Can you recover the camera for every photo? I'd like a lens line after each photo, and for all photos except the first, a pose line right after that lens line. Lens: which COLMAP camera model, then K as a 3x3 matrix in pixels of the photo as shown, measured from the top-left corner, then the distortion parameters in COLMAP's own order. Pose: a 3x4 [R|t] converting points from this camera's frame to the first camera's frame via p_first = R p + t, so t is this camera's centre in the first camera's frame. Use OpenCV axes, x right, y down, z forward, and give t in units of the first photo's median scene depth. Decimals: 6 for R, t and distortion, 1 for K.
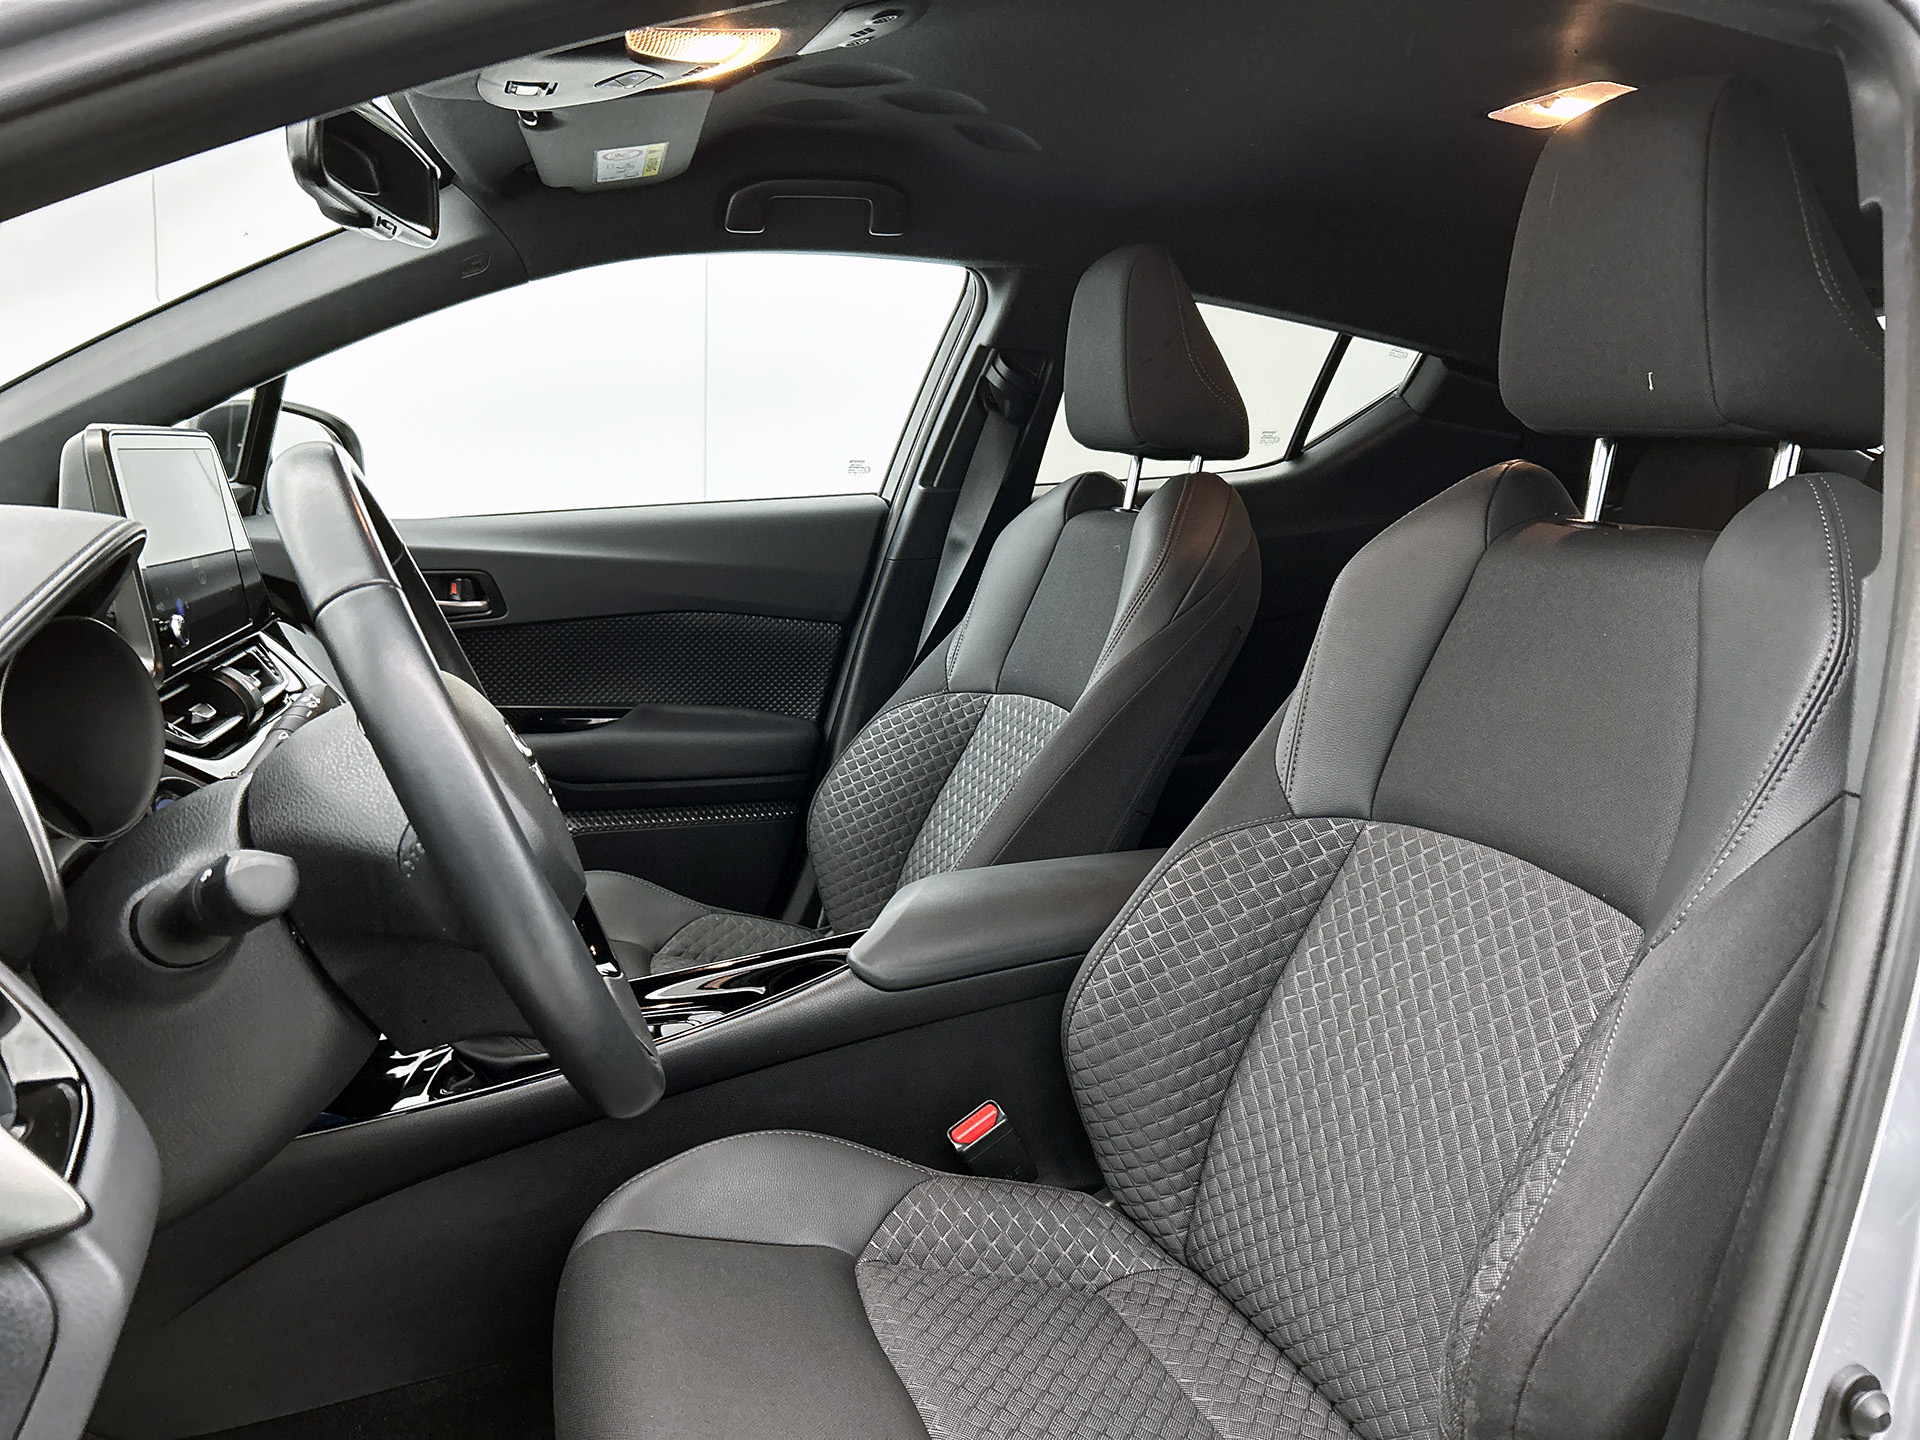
lens RADIAL K [[1455.3, 0, 952.0], [0, 1455.3, 716.7], [0, 0, 1]] dist [0.049794, -0.051714]
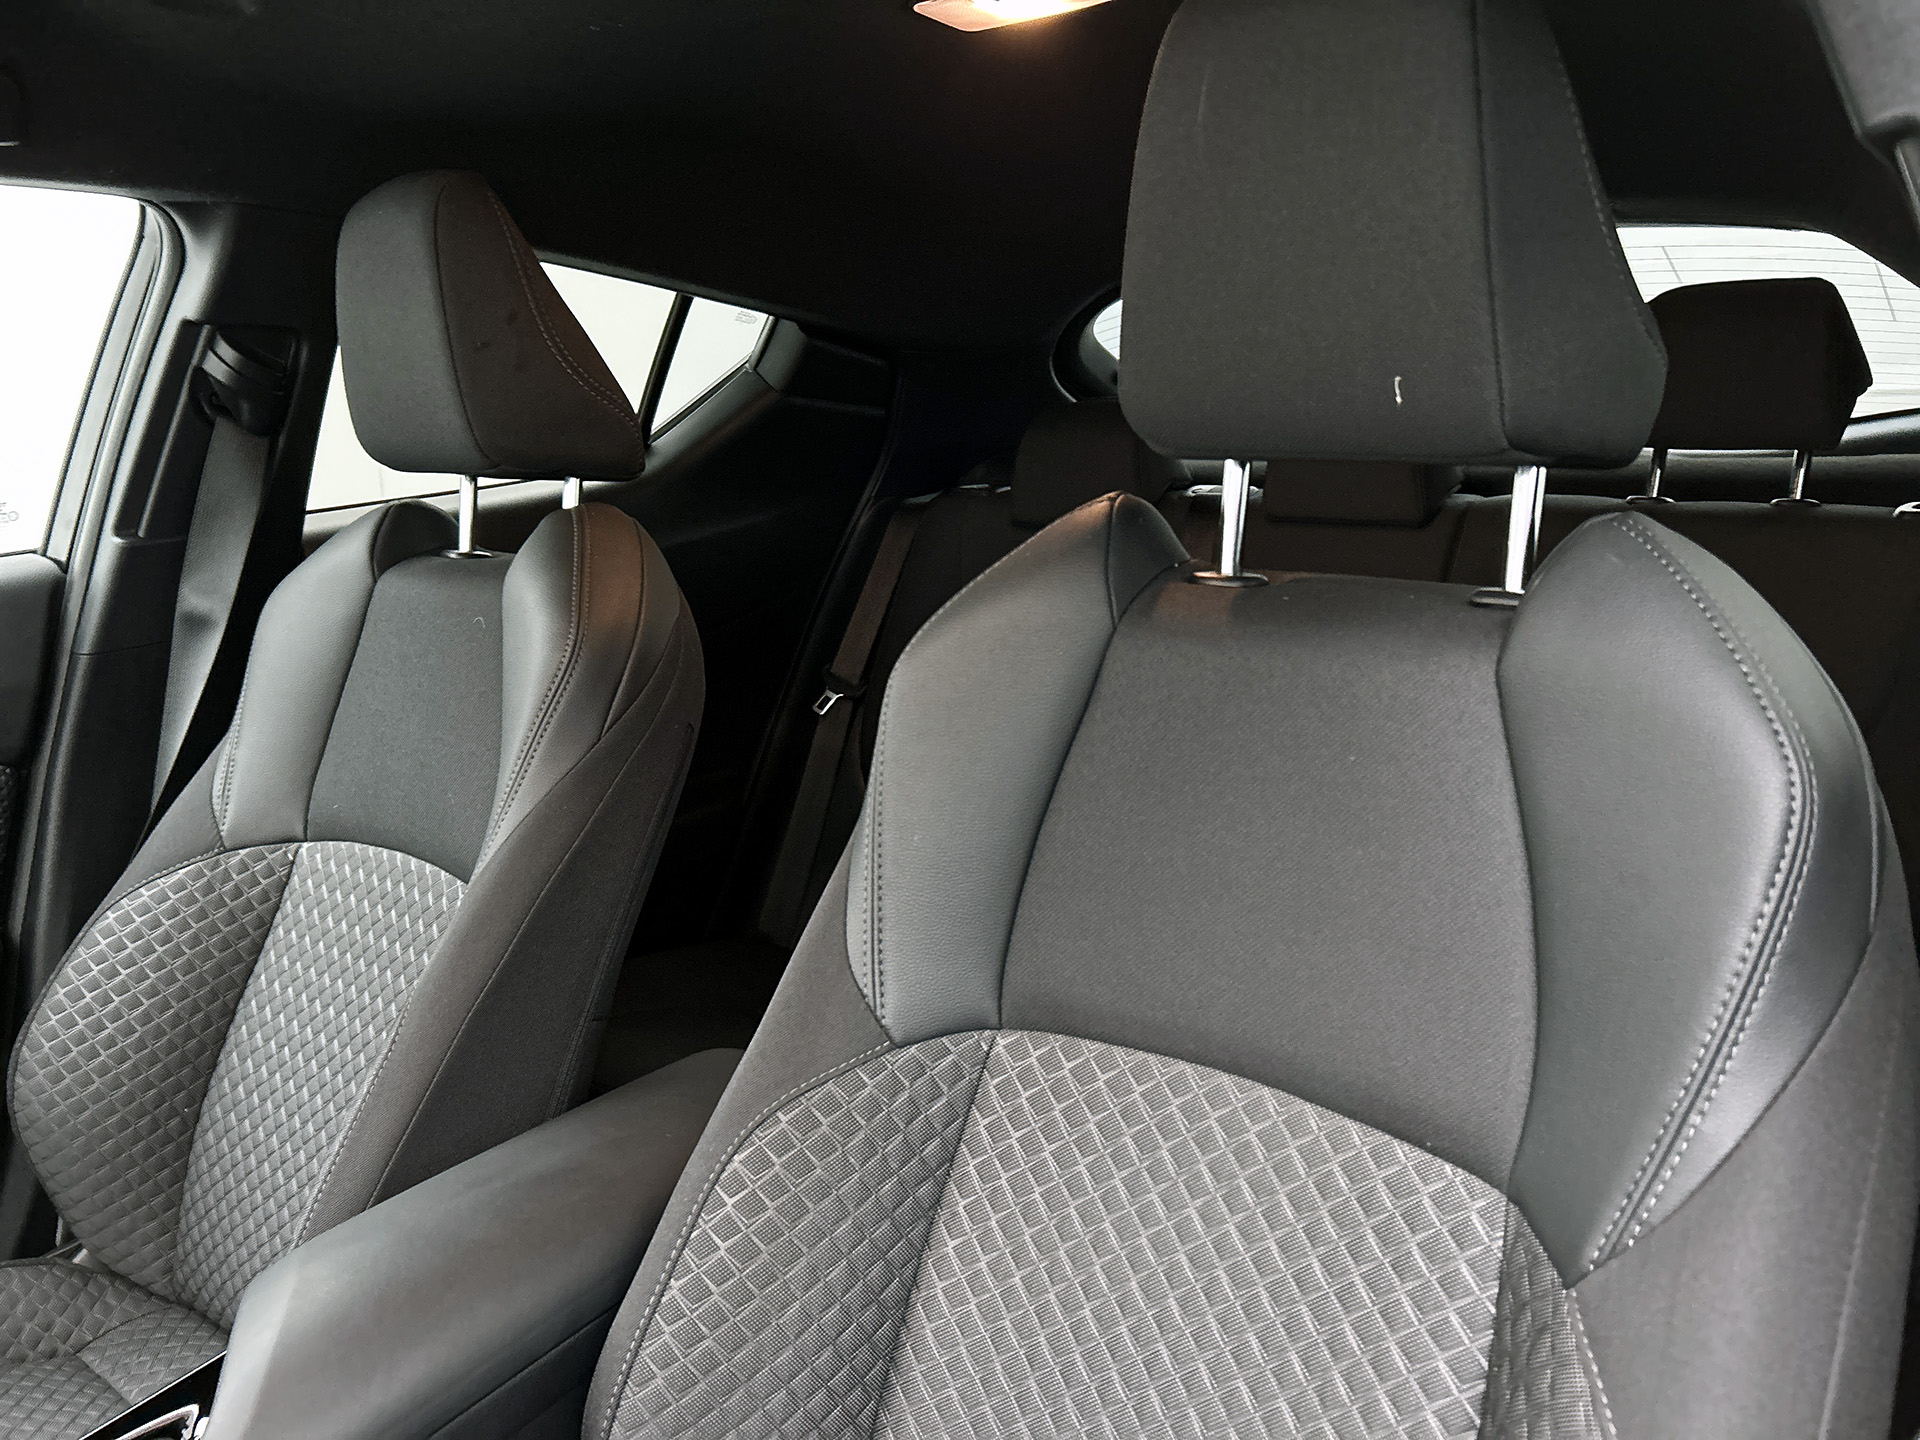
lens RADIAL K [[1455.3, 0, 963.0], [0, 1455.3, 722.7], [0, 0, 1]] dist [0.049794, -0.051714]
pose [[0.865275, -0.154720, 0.476823, -0.021904], [0.135182, 0.987958, 0.075264, -0.079849], [-0.482726, -0.000666, 0.875771, 0.258212]]
